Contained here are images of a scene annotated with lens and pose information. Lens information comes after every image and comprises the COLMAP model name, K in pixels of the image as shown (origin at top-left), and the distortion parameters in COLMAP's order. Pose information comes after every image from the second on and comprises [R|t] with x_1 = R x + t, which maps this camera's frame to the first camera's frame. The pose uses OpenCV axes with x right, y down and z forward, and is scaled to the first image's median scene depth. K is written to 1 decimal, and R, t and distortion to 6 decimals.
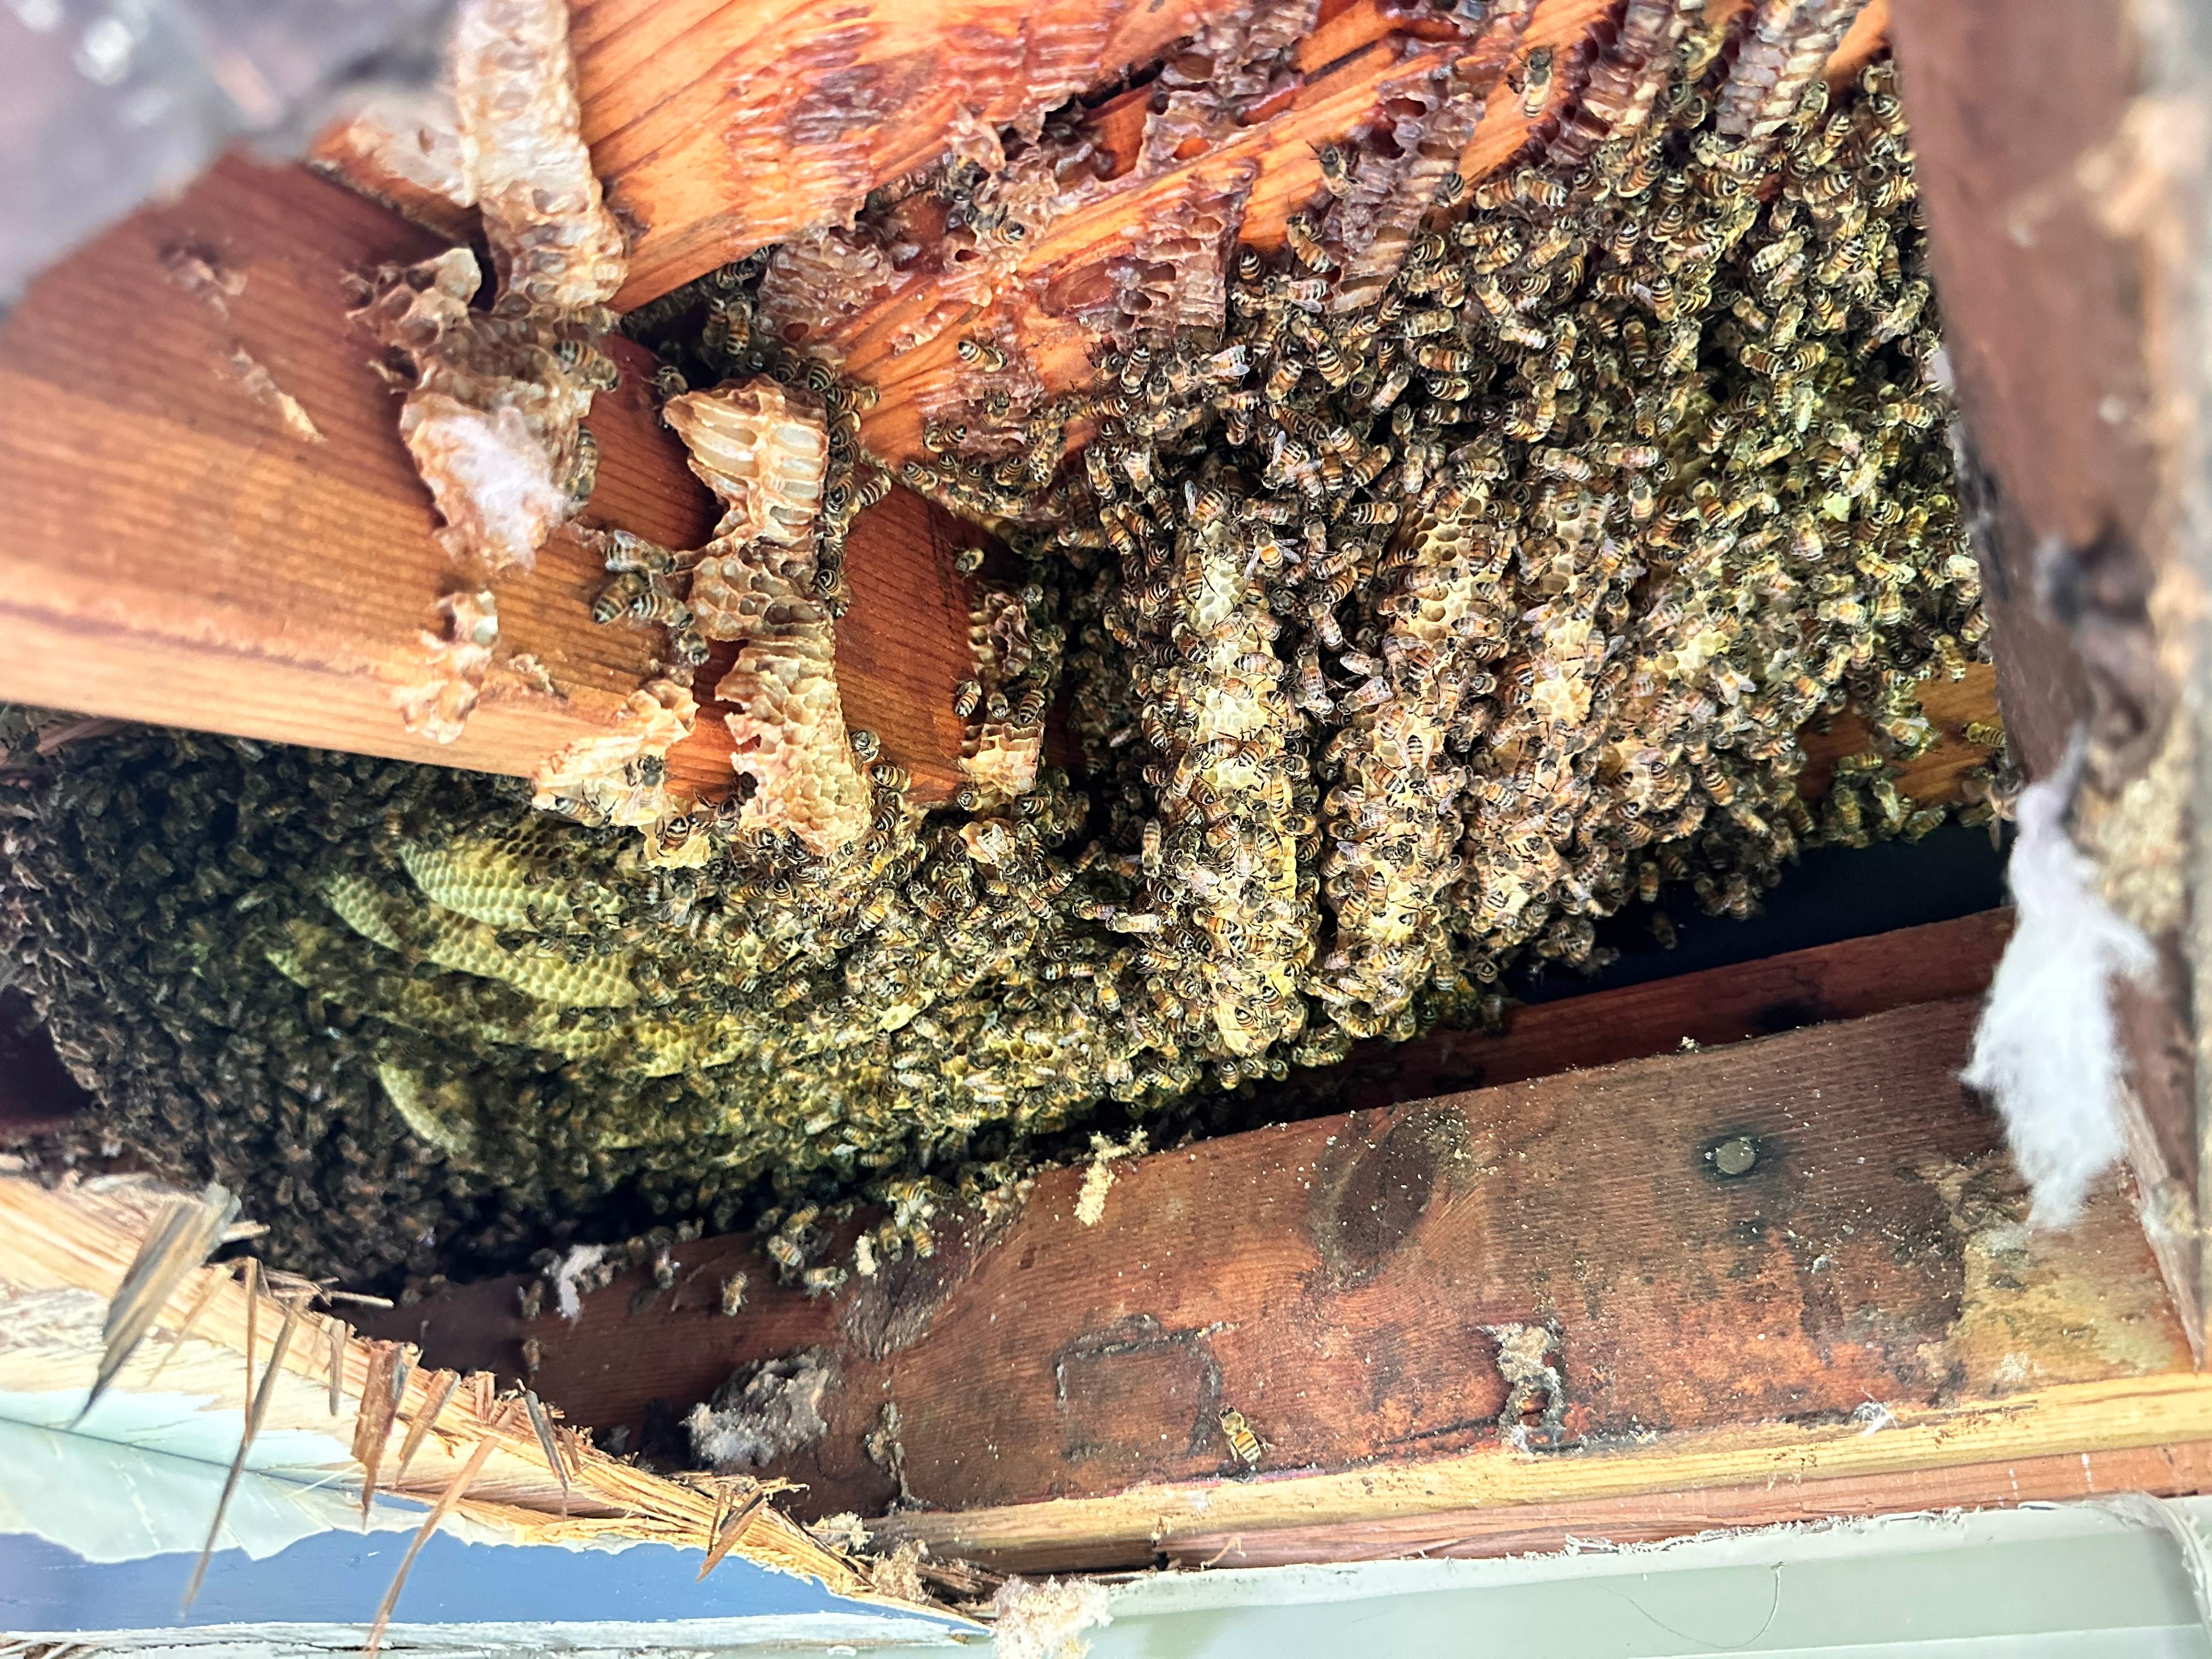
lens RADIAL K [[1558.3, 0, 1121.8], [0, 1558.3, 823.1], [0, 0, 1]] dist [0.032705, -0.069557]
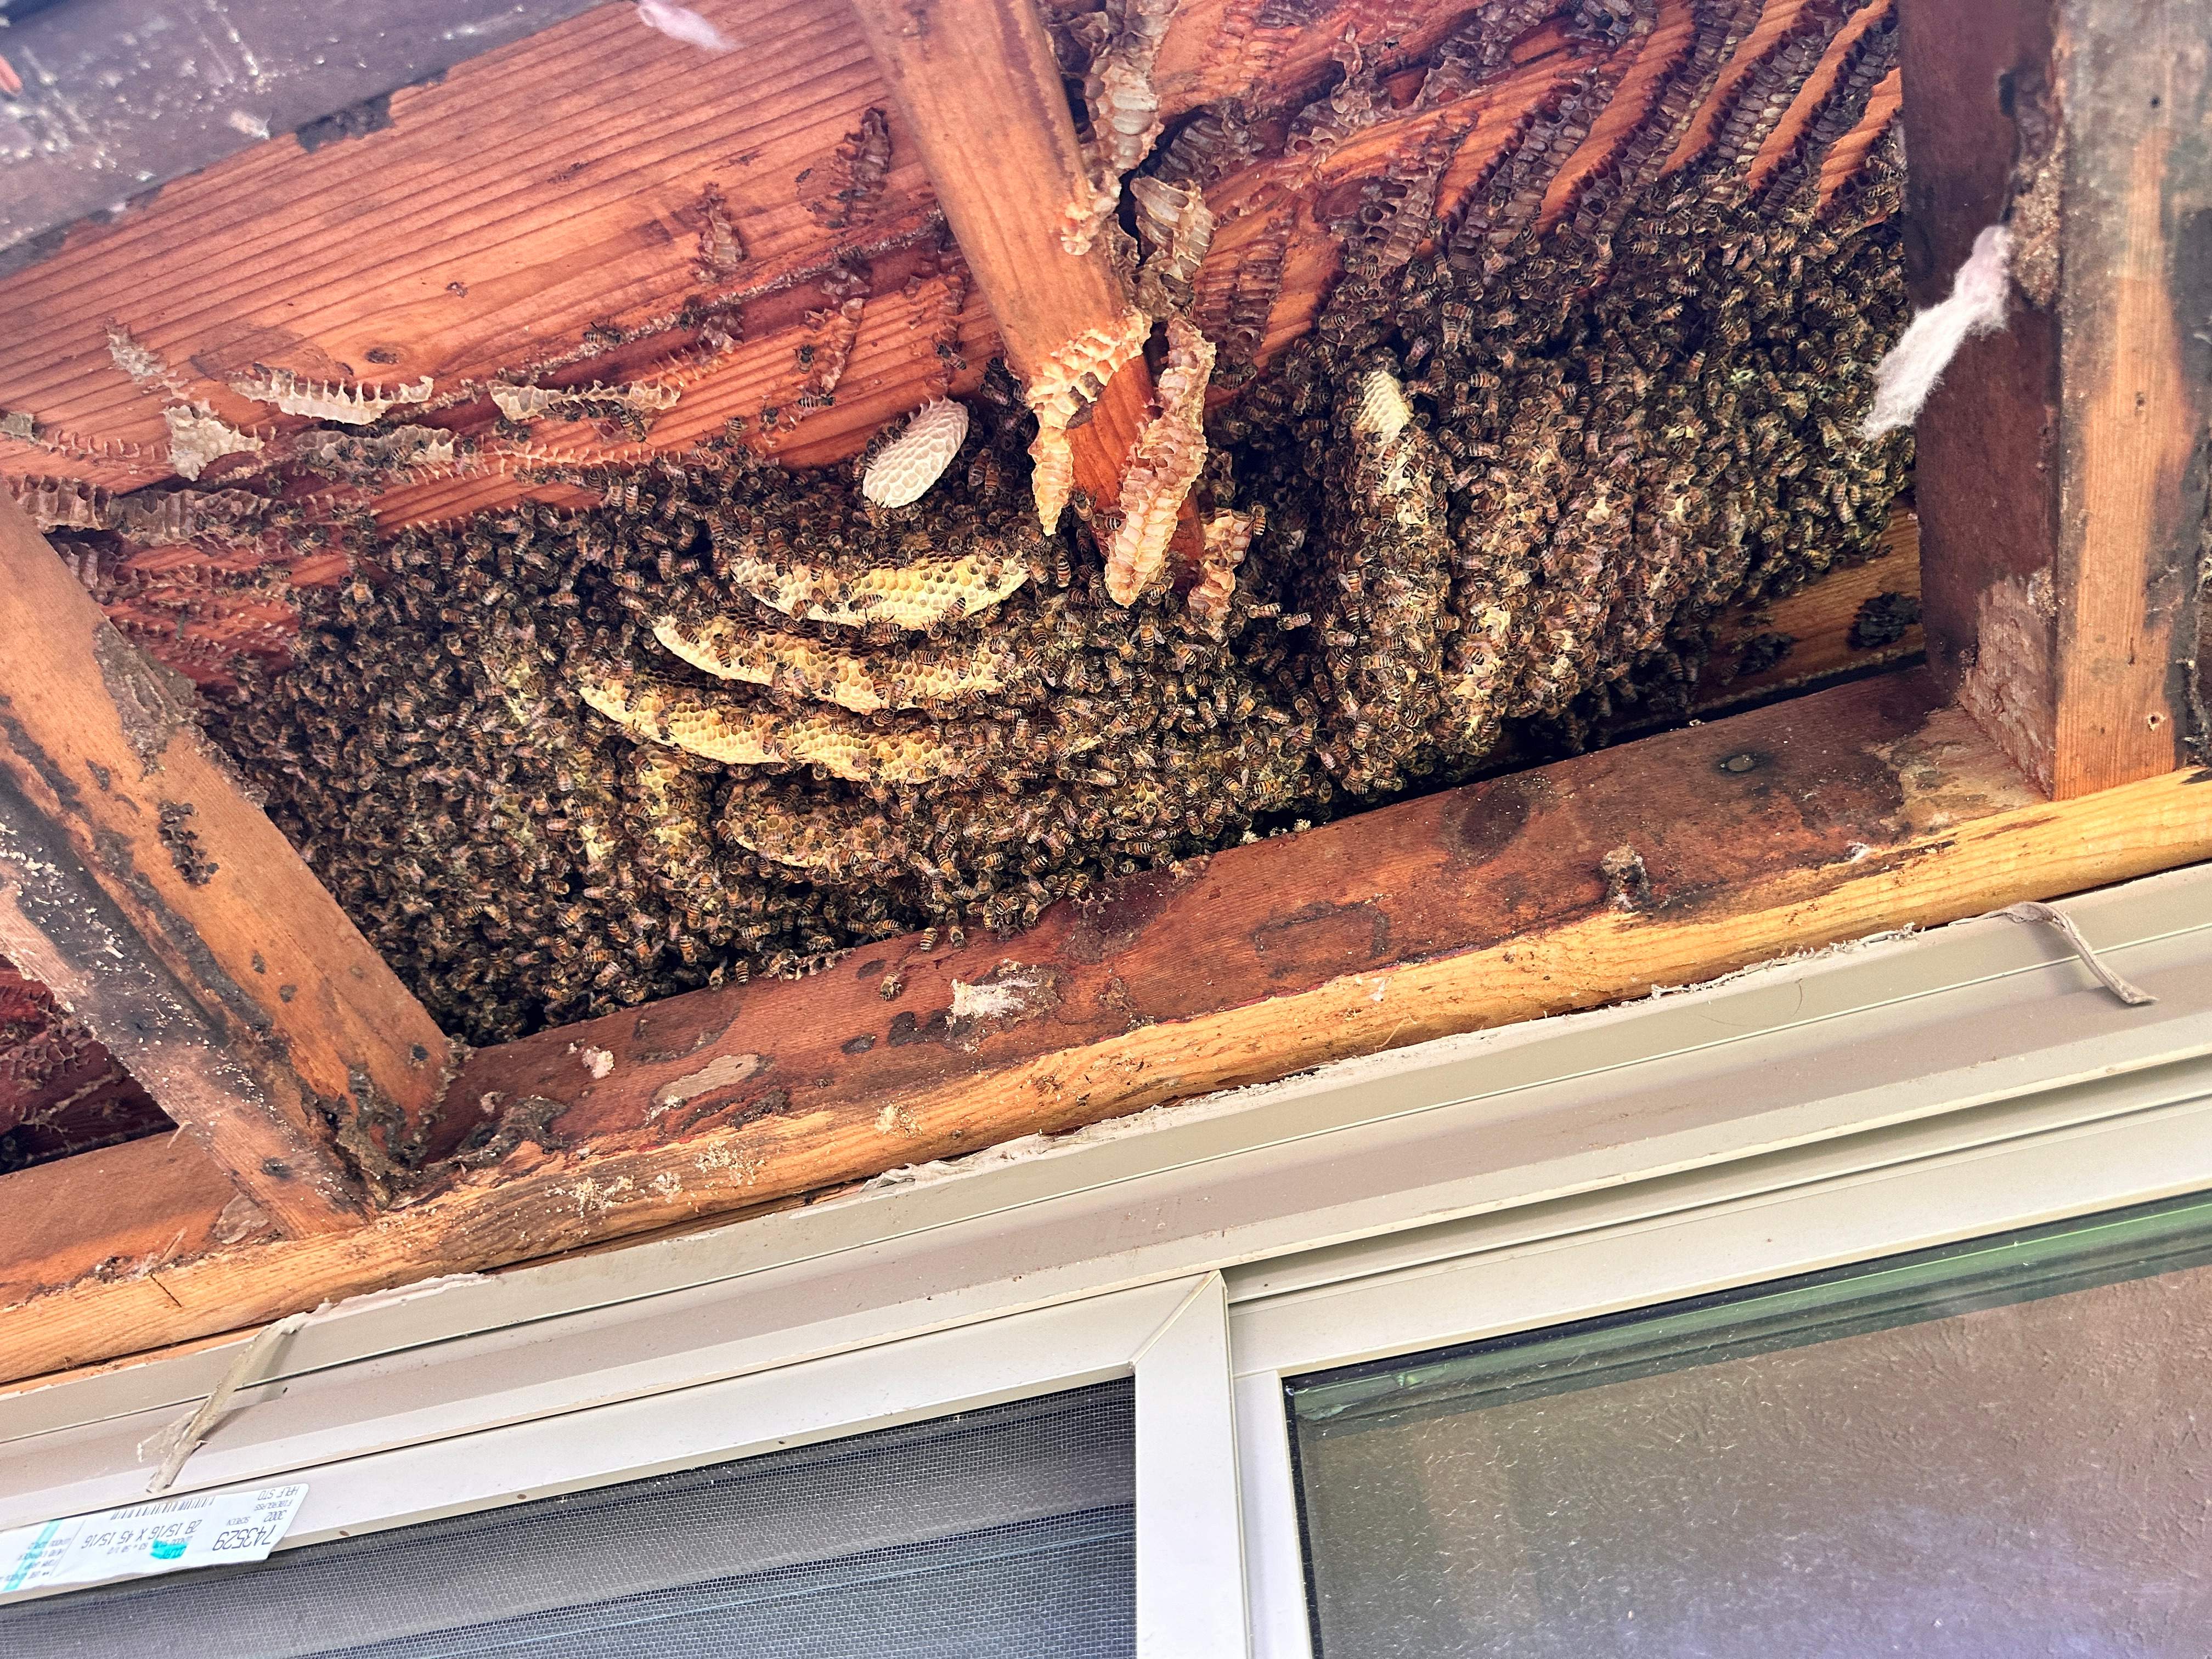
lens RADIAL K [[1541.6, 0, 1093.6], [0, 1541.6, 834.3], [0, 0, 1]] dist [0.006993, -0.039065]
pose [[0.985937, 0.105146, 0.129892, -0.462514], [-0.066310, 0.959596, -0.273455, 0.820438], [-0.153396, 0.260996, 0.953074, -0.343093]]
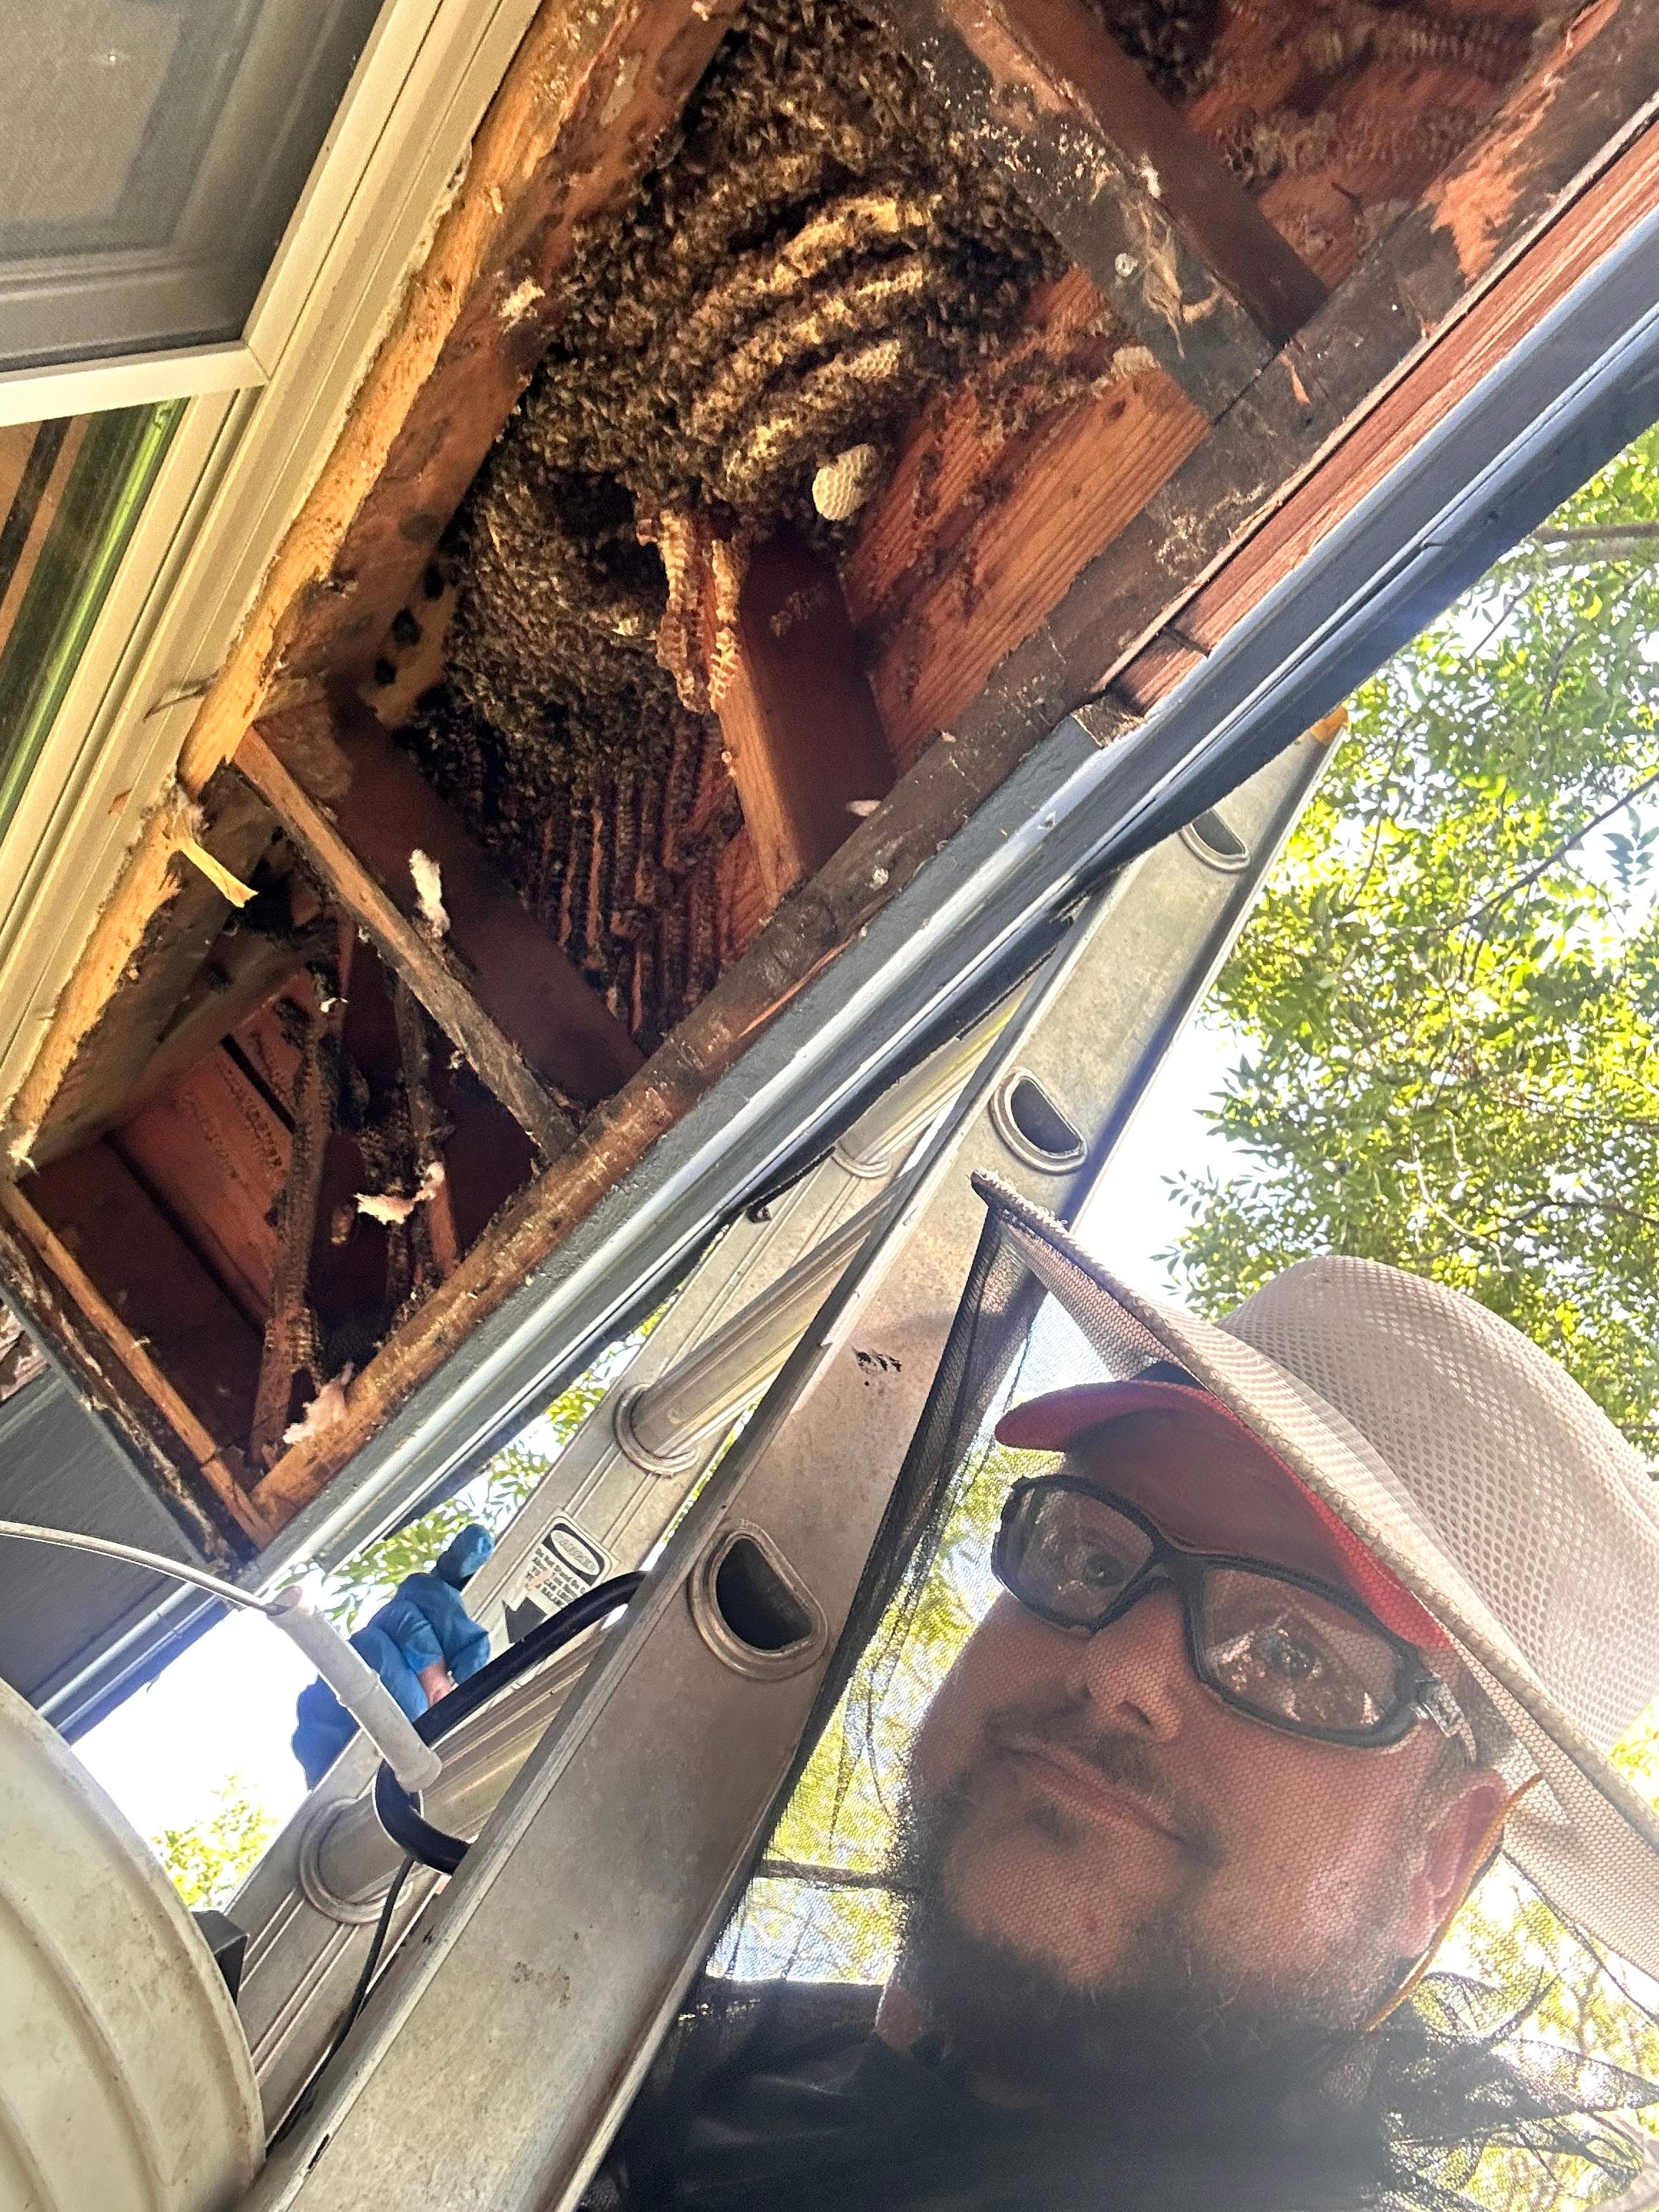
lens RADIAL K [[1991.1, 0, 829.5], [0, 1991.1, 1106.0], [0, 0, 1]] dist [0.000766, 0.000753]
pose [[-0.736126, 0.048010, 0.675140, -2.797724], [-0.663703, -0.246809, -0.706105, 2.140762], [0.132730, -0.967874, 0.213547, -0.496416]]
